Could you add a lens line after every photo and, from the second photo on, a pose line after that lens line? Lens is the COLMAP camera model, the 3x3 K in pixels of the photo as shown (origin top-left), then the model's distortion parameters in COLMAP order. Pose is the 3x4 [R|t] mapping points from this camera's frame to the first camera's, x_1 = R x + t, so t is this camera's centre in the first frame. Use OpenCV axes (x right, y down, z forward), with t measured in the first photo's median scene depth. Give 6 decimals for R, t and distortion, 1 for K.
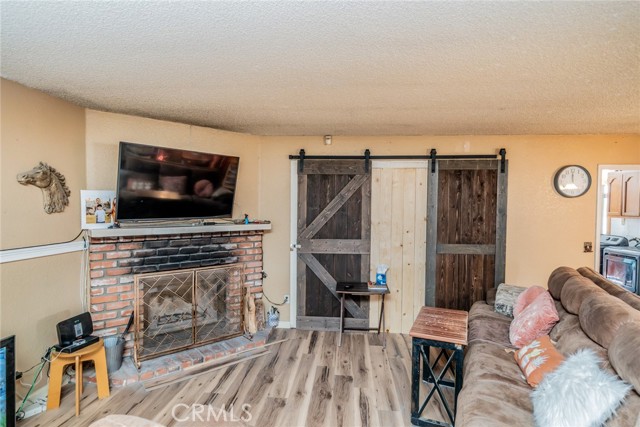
lens RADIAL K [[334.1, 0, 321.2], [0, 334.1, 215.7], [0, 0, 1]] dist [0.001022, -0.001165]
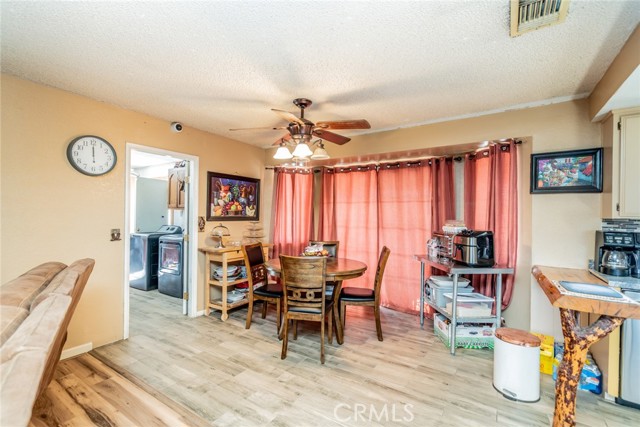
lens RADIAL K [[291.0, 0, 319.8], [0, 291.0, 213.8], [0, 0, 1]] dist [0.005311, 0.001217]
pose [[0.468313, 0.001177, 0.883562, 0.383121], [0.014100, 0.999862, -0.008806, 0.054967], [-0.883450, 0.016582, 0.468232, 0.175139]]
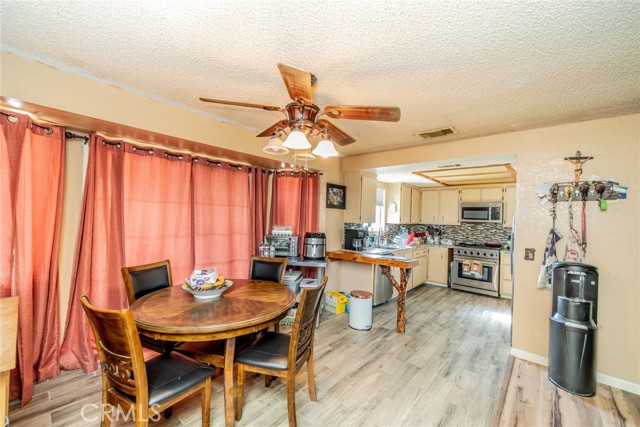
lens RADIAL K [[257.7, 0, 321.5], [0, 257.7, 215.4], [0, 0, 1]] dist [-0.001888, -0.000056]
pose [[-0.805019, -0.028695, 0.592554, 0.677660], [-0.021916, 0.999586, 0.018632, 0.018026], [-0.592843, 0.002013, -0.805315, 0.891703]]
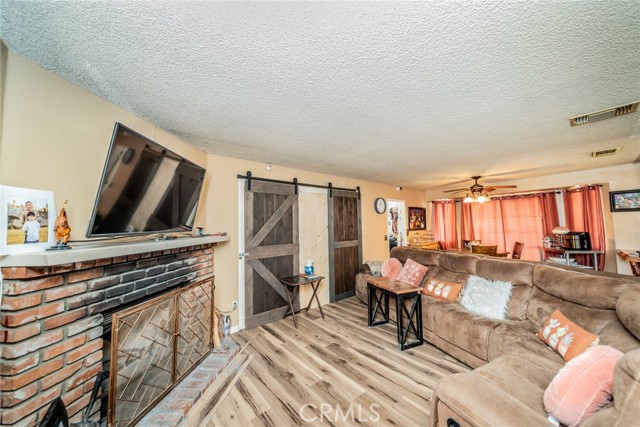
lens RADIAL K [[225.2, 0, 326.4], [0, 225.2, 211.9], [0, 0, 1]] dist [-0.013233, 0.000275]
pose [[0.704979, 0.016820, 0.709029, -0.457663], [0.046836, 0.996432, -0.070206, 0.015113], [-0.707681, 0.082702, 0.701676, 0.277452]]
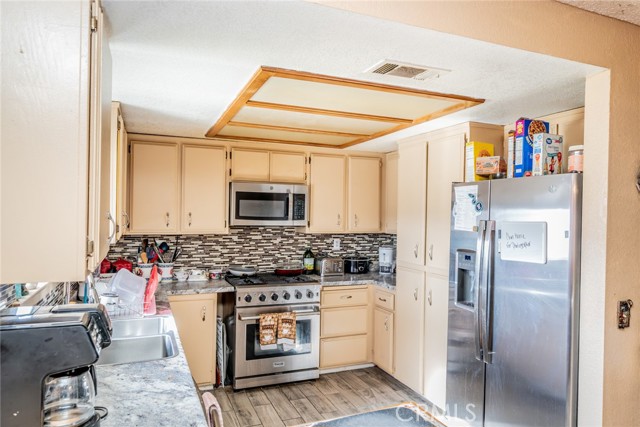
lens RADIAL K [[424.4, 0, 318.7], [0, 424.4, 216.6], [0, 0, 1]] dist [-0.007108, -0.002899]
pose [[-0.887011, -0.018174, -0.461390, 1.186973], [-0.034122, 0.999073, 0.026246, 0.008005], [0.460485, 0.039024, -0.886809, 0.264226]]
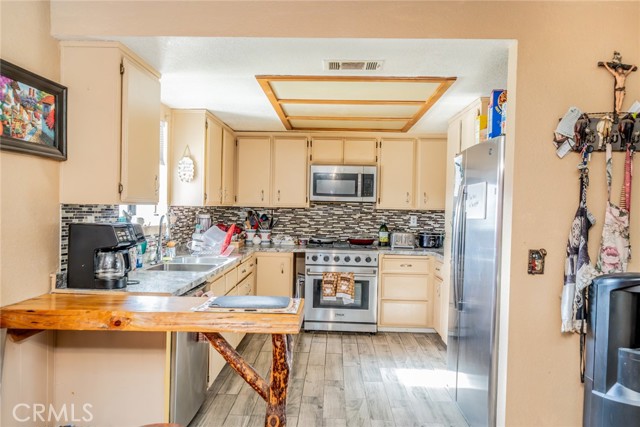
lens RADIAL K [[424.4, 0, 318.1], [0, 424.4, 216.4], [0, 0, 1]] dist [-0.007108, -0.002899]
pose [[-0.998377, -0.026433, -0.050438, 0.944147], [-0.028897, 0.998392, 0.048761, 0.047252], [0.049068, 0.050139, -0.997536, 0.520457]]
